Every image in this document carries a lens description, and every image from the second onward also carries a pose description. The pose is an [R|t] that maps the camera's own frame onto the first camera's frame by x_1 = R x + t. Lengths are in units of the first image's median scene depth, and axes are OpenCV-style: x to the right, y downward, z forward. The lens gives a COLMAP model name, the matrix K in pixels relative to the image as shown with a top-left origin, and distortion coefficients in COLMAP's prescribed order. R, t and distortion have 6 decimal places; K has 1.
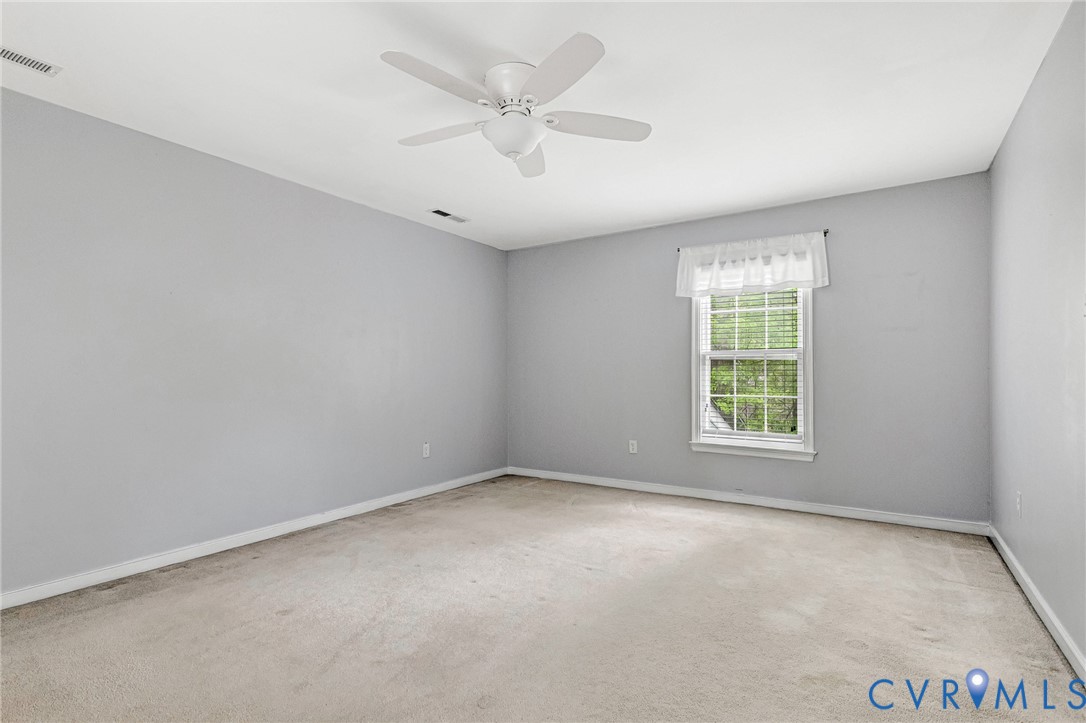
lens RADIAL K [[530.0, 0, 542.5], [0, 530.0, 381.0], [0, 0, 1]] dist [0.000590, 0.000044]
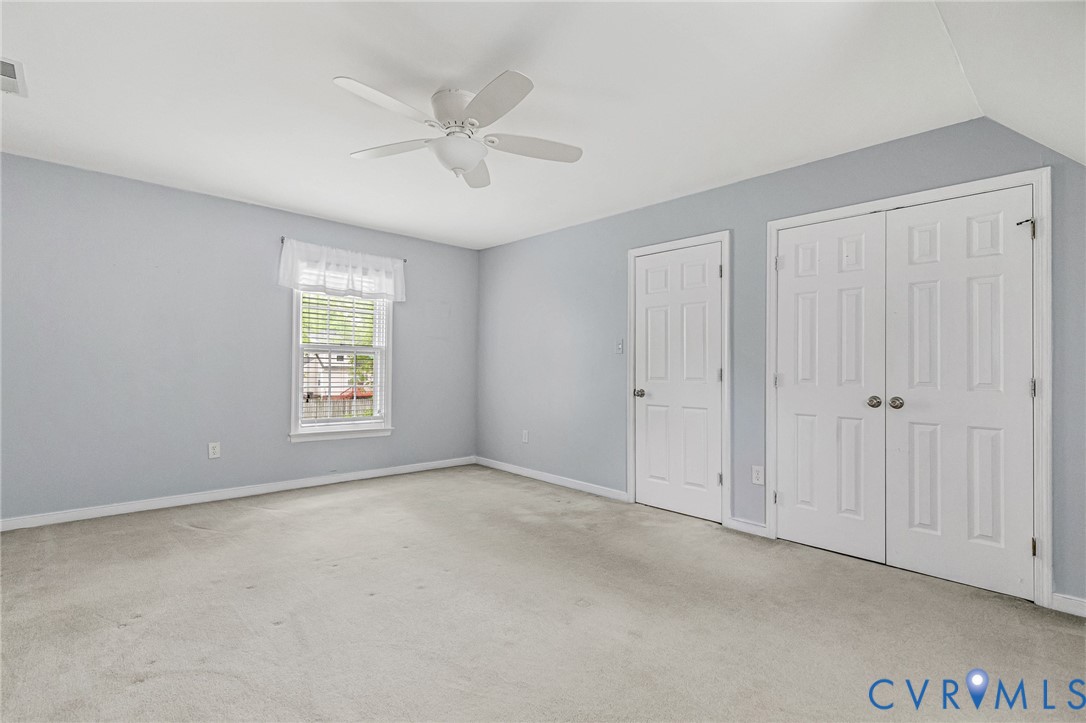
lens RADIAL K [[518.6, 0, 541.1], [0, 518.6, 368.7], [0, 0, 1]] dist [0.016511, 0.000287]
pose [[0.217099, 0.012126, 0.976074, -0.619062], [0.005469, 0.999892, -0.013638, 0.008735], [-0.976134, 0.008299, 0.217009, 0.354839]]
